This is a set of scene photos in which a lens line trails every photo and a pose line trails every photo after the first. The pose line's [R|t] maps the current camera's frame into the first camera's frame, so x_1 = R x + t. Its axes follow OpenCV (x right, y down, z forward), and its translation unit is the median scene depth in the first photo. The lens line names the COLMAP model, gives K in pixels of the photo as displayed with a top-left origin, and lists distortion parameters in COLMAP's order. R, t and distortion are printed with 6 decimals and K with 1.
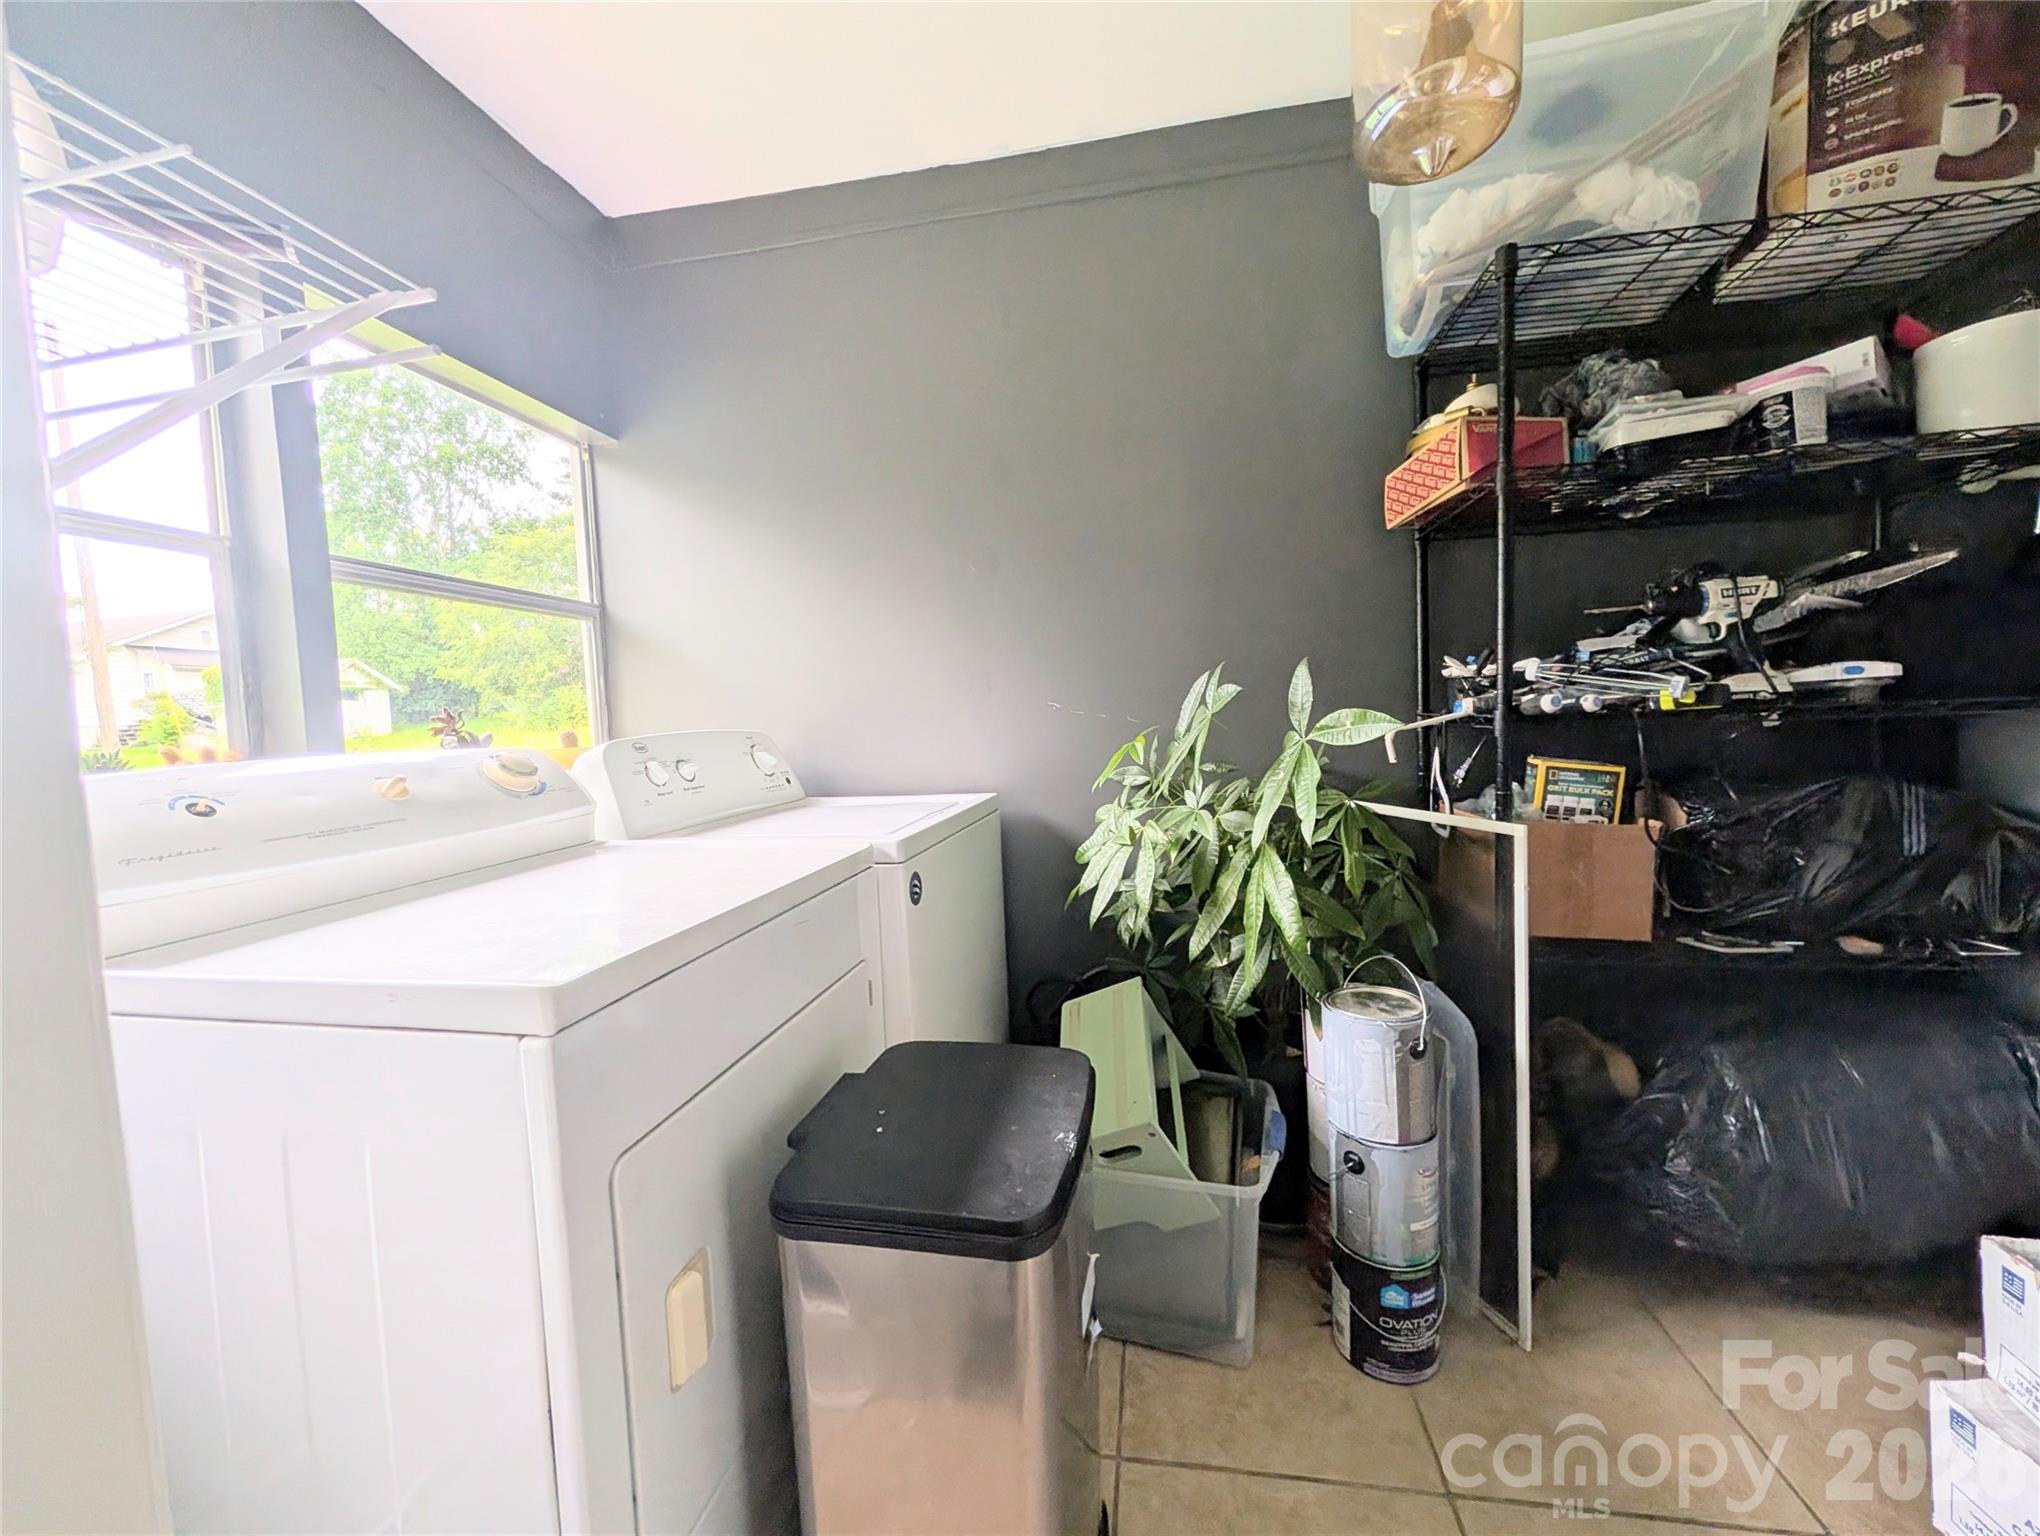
lens RADIAL K [[785.7, 0, 1015.4], [0, 785.7, 771.1], [0, 0, 1]] dist [0.000515, -0.000048]
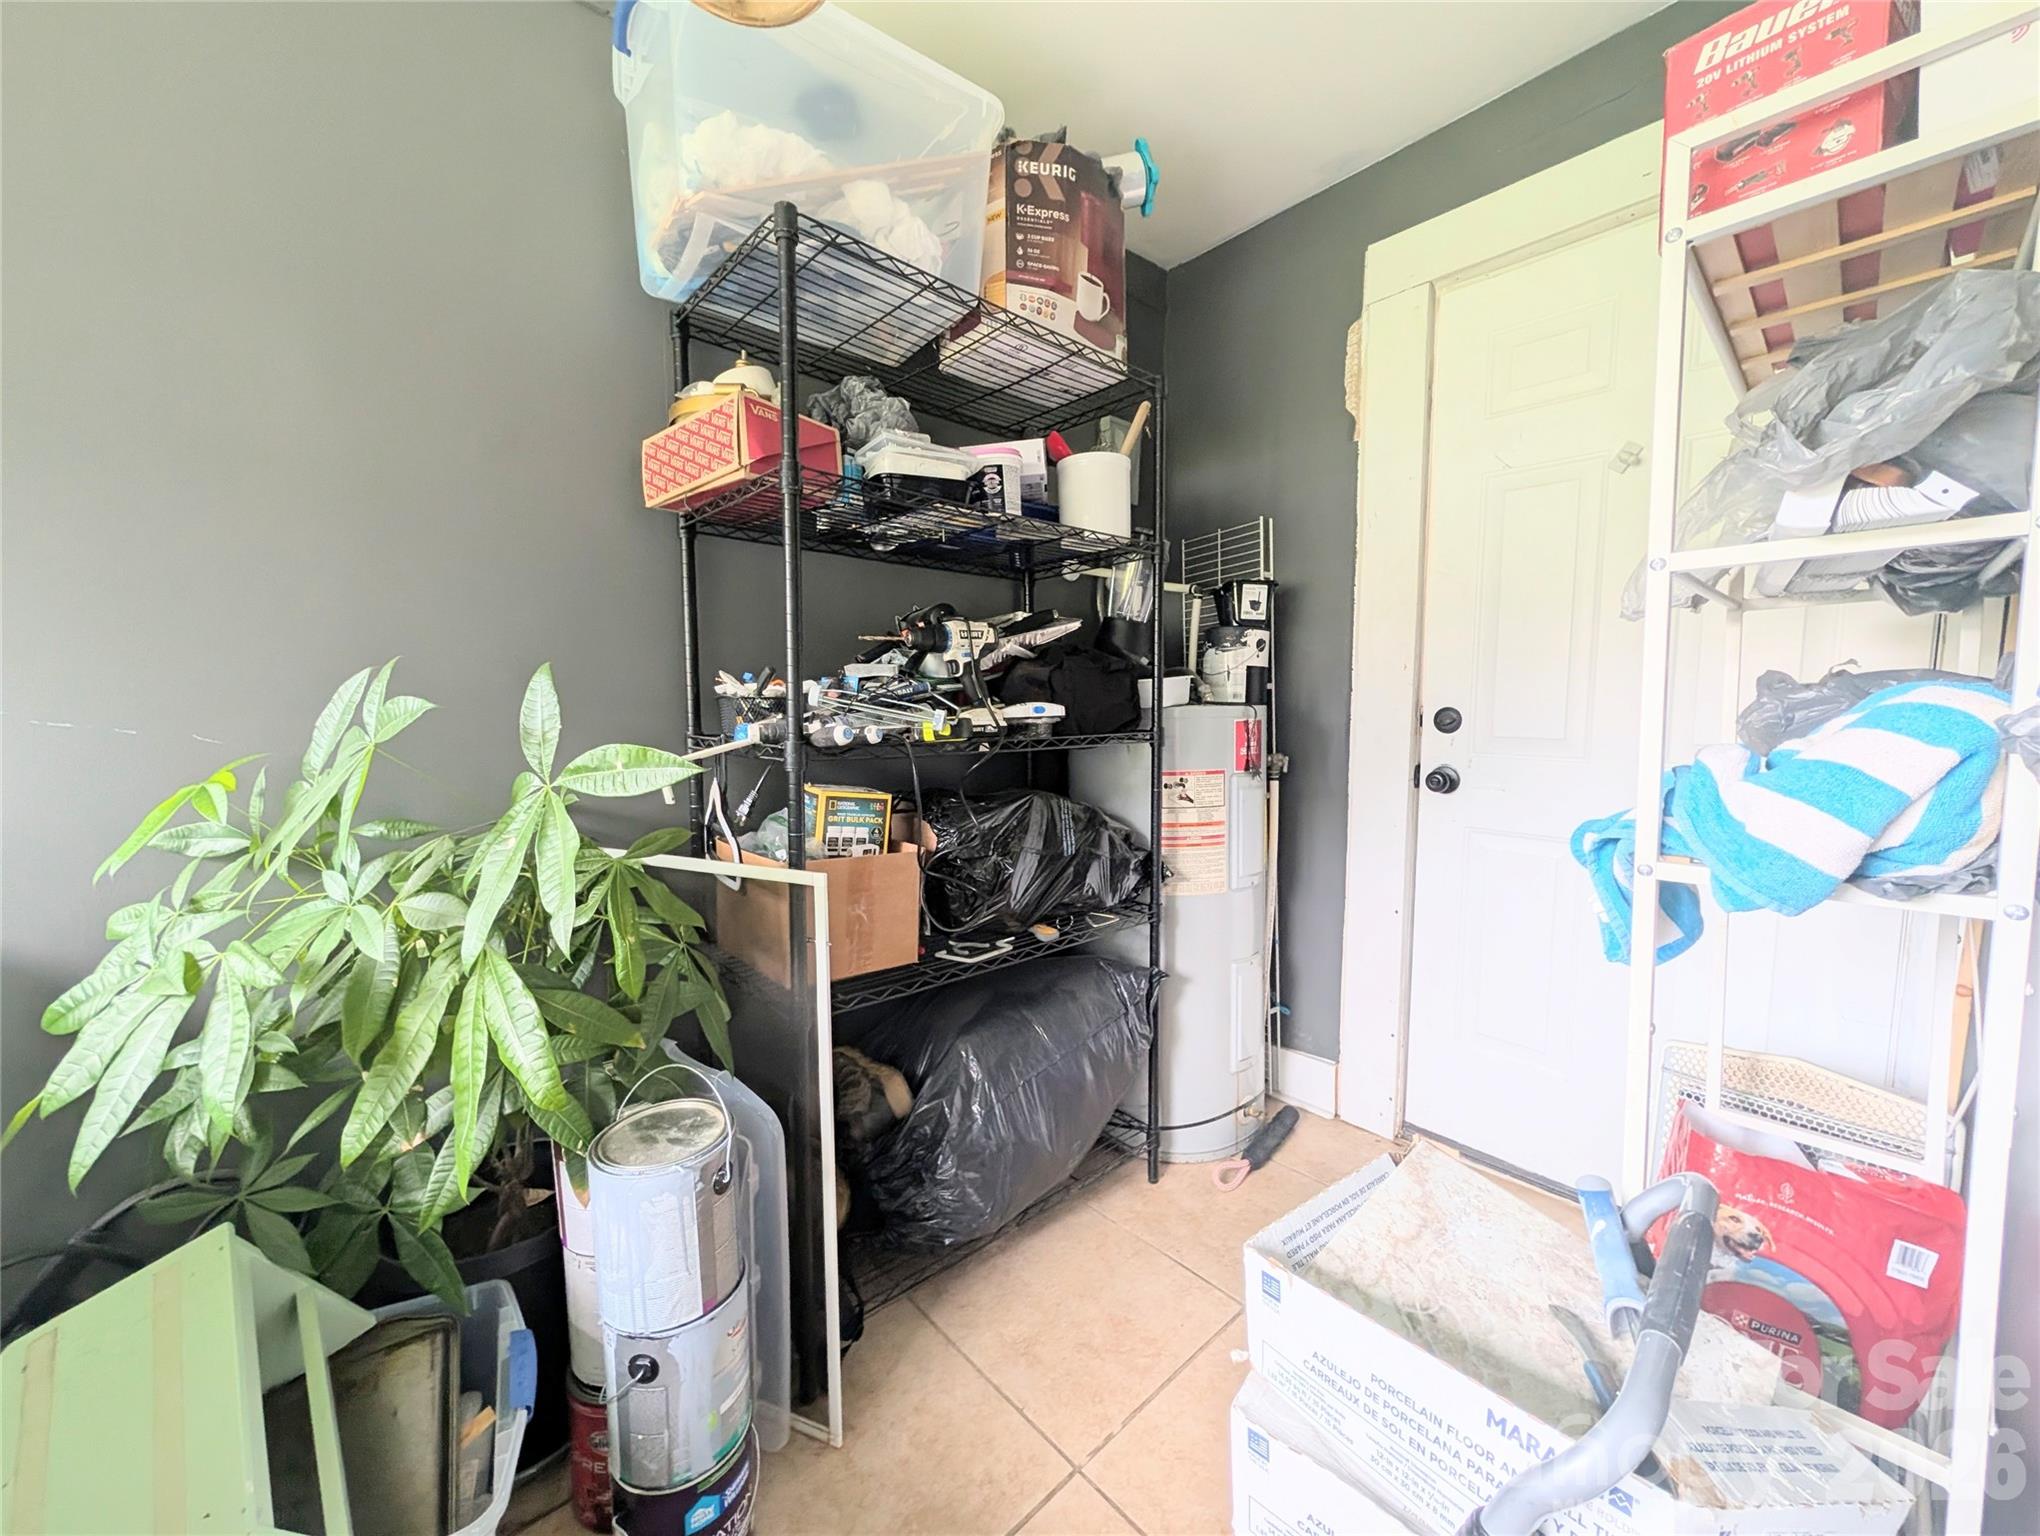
lens RADIAL K [[785.7, 0, 1026.7], [0, 785.7, 765.4], [0, 0, 1]] dist [0.000515, -0.000048]
pose [[0.606276, -0.024034, 0.794891, 0.077828], [0.027115, 0.999587, 0.009542, -0.049631], [-0.794792, 0.015768, 0.606677, 0.254335]]
